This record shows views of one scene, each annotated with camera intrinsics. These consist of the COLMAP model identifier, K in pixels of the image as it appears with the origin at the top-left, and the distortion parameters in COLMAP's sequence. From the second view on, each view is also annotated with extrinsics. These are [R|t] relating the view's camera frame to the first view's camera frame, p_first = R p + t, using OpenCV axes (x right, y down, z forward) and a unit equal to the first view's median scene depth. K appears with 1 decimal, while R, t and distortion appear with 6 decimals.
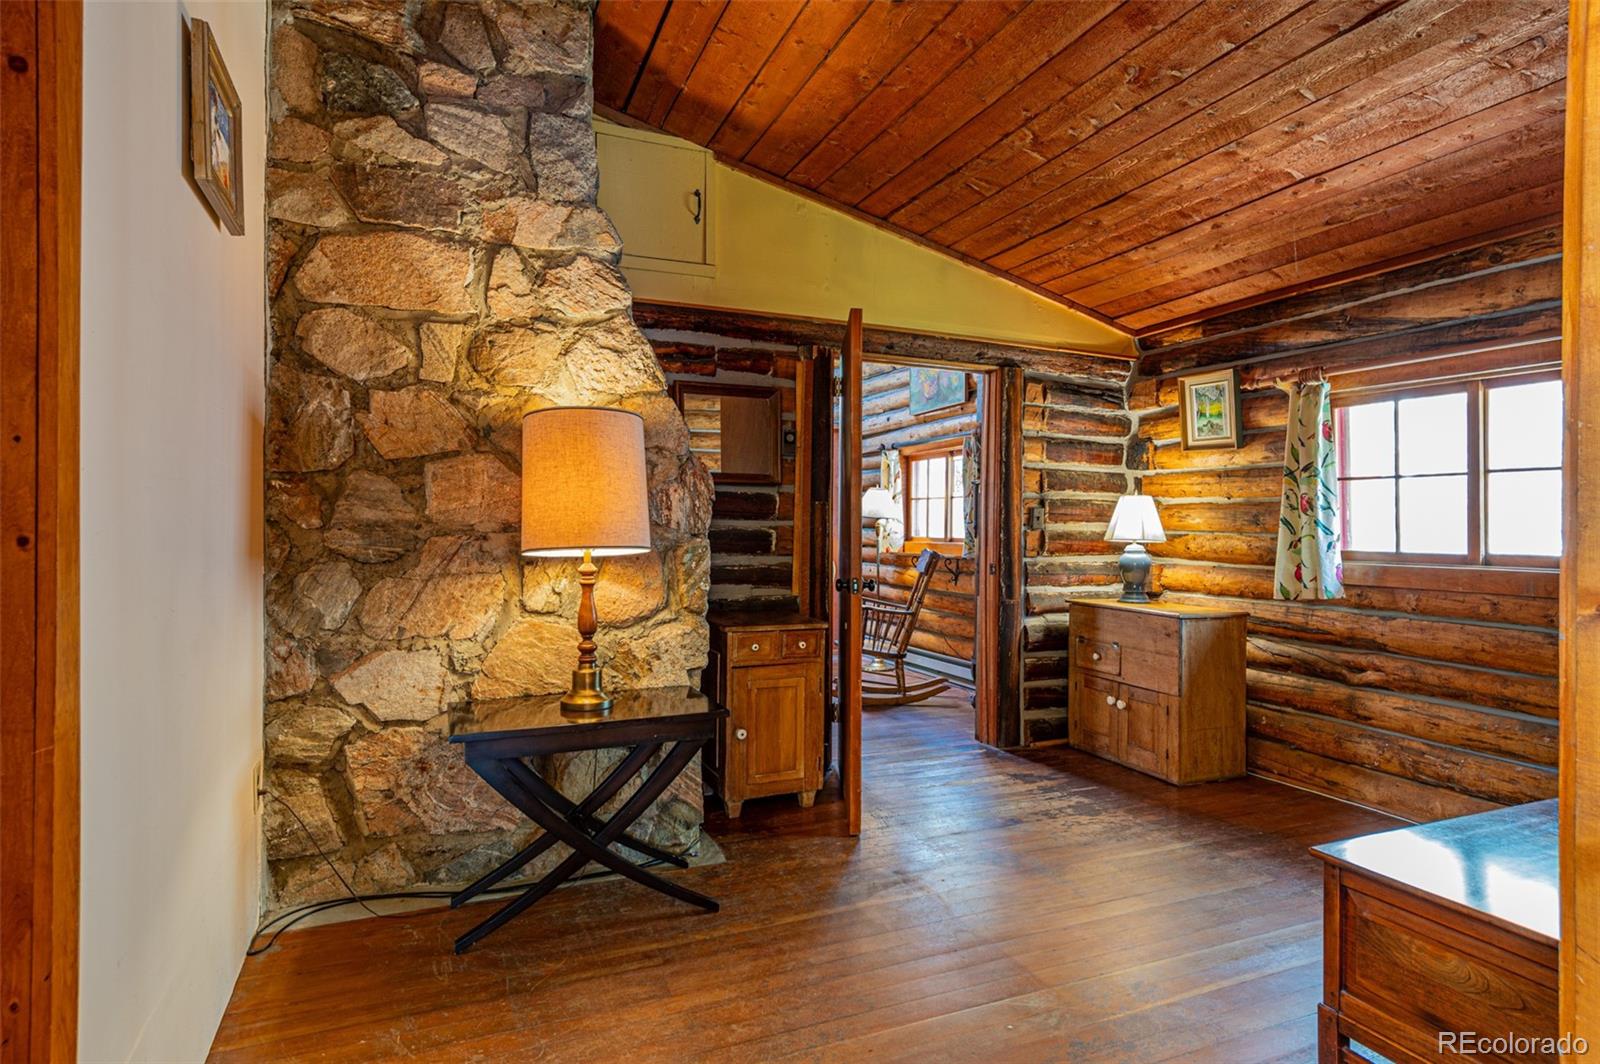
lens RADIAL K [[873.4, 0, 800.0], [0, 873.4, 532.0], [0, 0, 1]] dist [-0.001929, -0.002101]
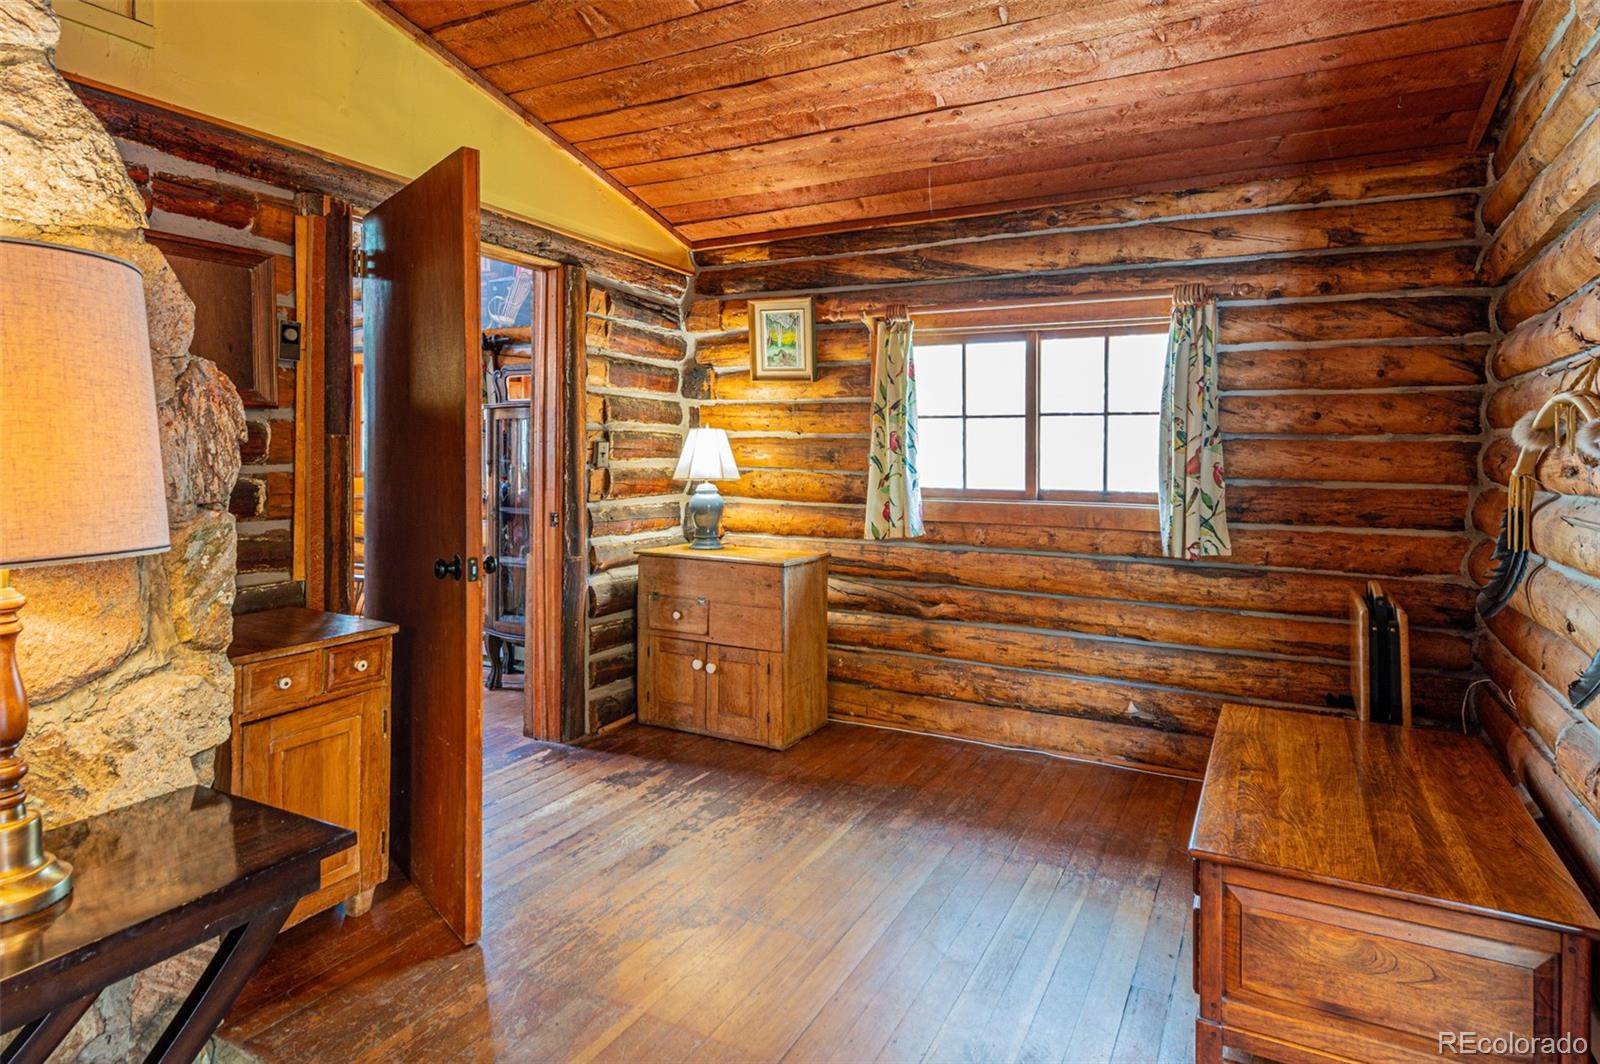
lens RADIAL K [[913.5, 0, 799.8], [0, 913.5, 462.5], [0, 0, 1]] dist [0.018962, -0.002022]
pose [[0.775551, -0.012503, 0.631161, -0.151631], [0.004610, 0.999889, 0.014142, -0.023073], [-0.631268, -0.008058, 0.775523, 0.253025]]
